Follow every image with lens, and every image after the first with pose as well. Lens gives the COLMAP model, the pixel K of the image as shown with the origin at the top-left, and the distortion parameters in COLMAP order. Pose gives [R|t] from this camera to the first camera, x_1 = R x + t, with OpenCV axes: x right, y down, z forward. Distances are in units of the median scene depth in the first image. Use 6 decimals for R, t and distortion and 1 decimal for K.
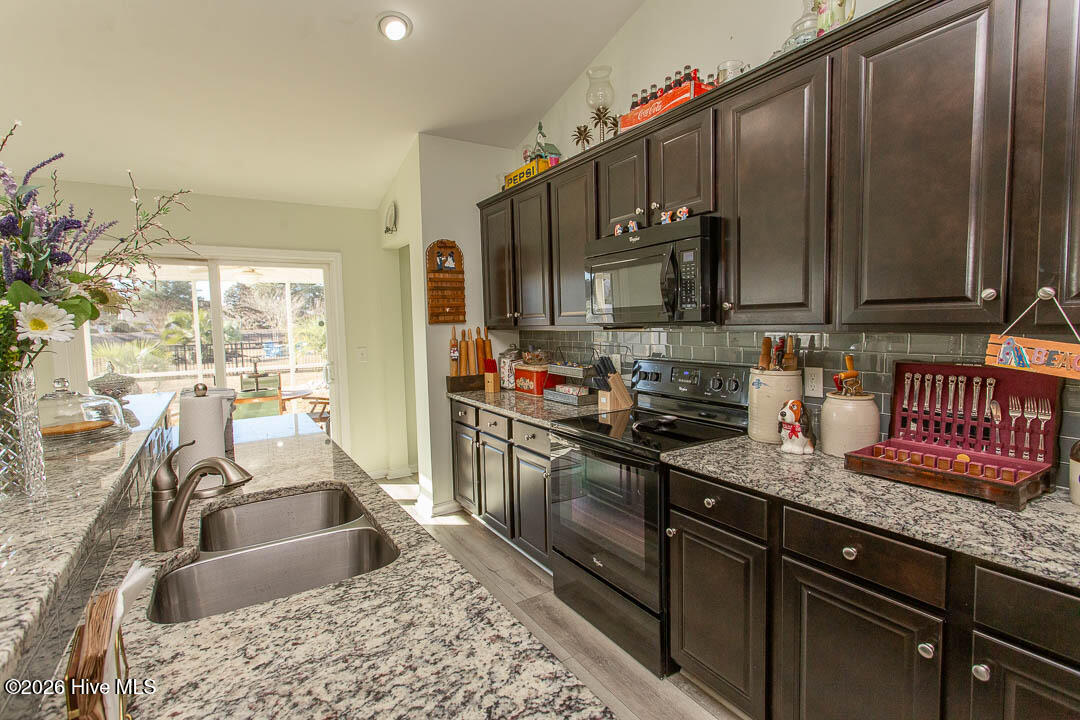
lens RADIAL K [[514.8, 0, 539.1], [0, 514.8, 355.6], [0, 0, 1]] dist [0.000746, 0.000190]
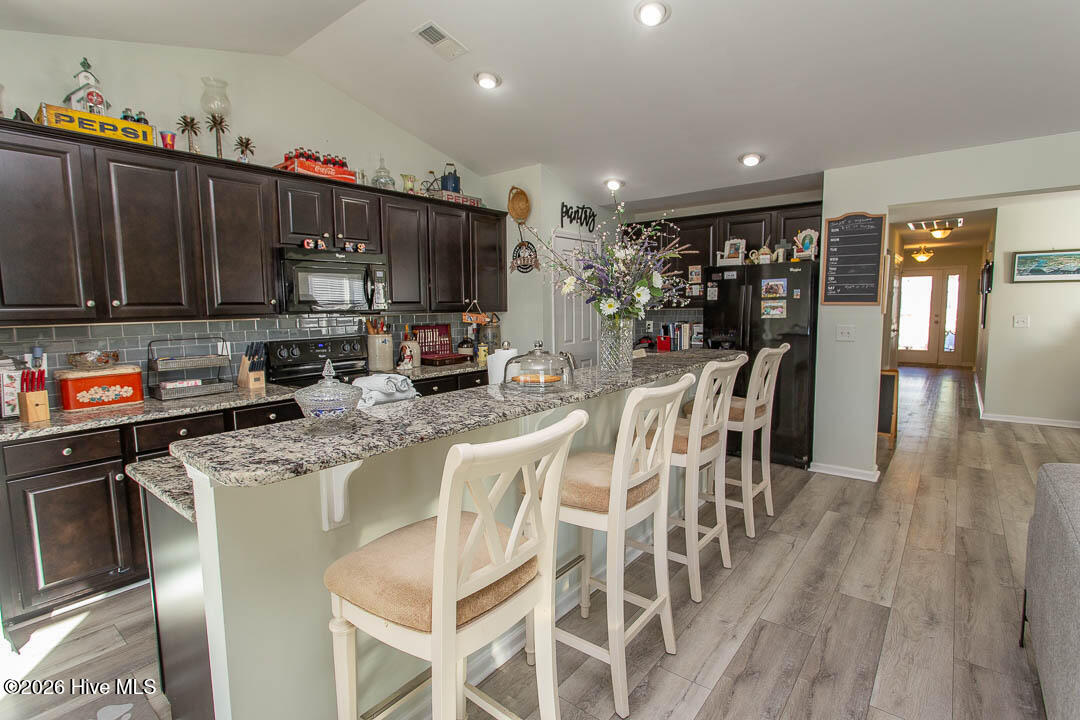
lens RADIAL K [[512.9, 0, 540.0], [0, 512.9, 360.0], [0, 0, 1]] dist [-0.001006, -0.000079]
pose [[-0.327098, -0.068847, 0.942479, -1.037765], [0.100445, 0.989160, 0.107118, -0.020010], [-0.939637, 0.129706, -0.316637, 0.698839]]
